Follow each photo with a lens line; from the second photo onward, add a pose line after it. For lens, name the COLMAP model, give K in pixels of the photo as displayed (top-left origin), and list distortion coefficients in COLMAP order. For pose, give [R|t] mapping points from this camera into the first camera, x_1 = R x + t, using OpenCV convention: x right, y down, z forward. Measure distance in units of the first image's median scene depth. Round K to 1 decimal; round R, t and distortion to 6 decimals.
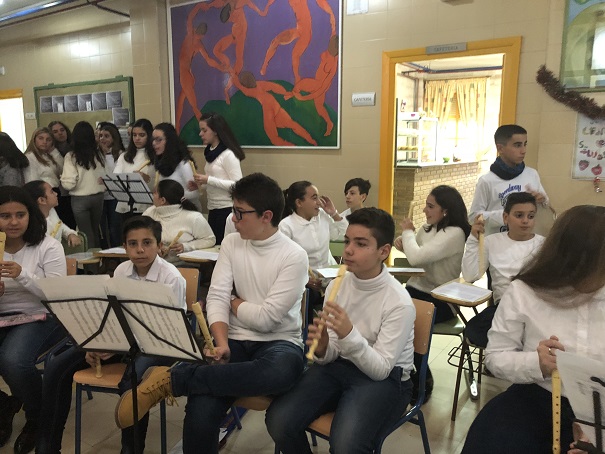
lens RADIAL K [[488.7, 0, 300.1], [0, 488.7, 218.8], [0, 0, 1]] dist [0.027886, -0.011981]
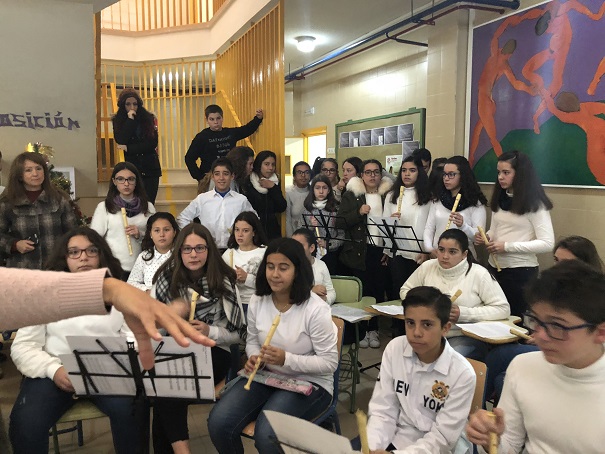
lens RADIAL K [[488.7, 0, 300.1], [0, 488.7, 218.8], [0, 0, 1]] dist [0.027886, -0.011981]
pose [[0.840089, 0.053871, -0.539767, -0.032512], [-0.080548, 0.996414, -0.025917, -0.045029], [0.536435, 0.065249, 0.841416, 0.124056]]
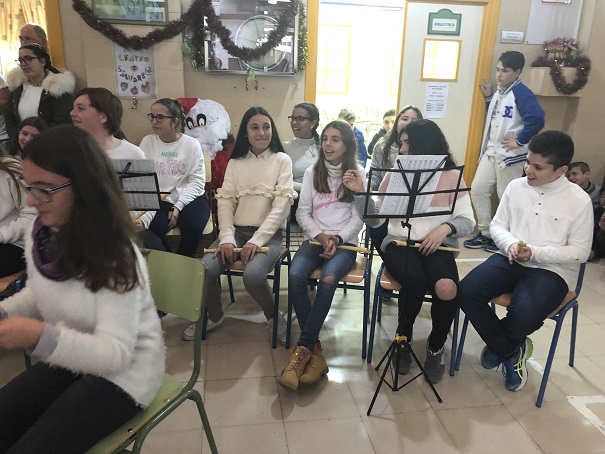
lens RADIAL K [[476.3, 0, 302.5], [0, 476.3, 227.0], [0, 0, 1]] dist [0.007938, 0.011075]
pose [[0.713233, -0.197203, 0.672614, 0.013688], [0.082382, 0.976540, 0.198954, 0.022586], [-0.696069, -0.086489, 0.712747, -0.130269]]
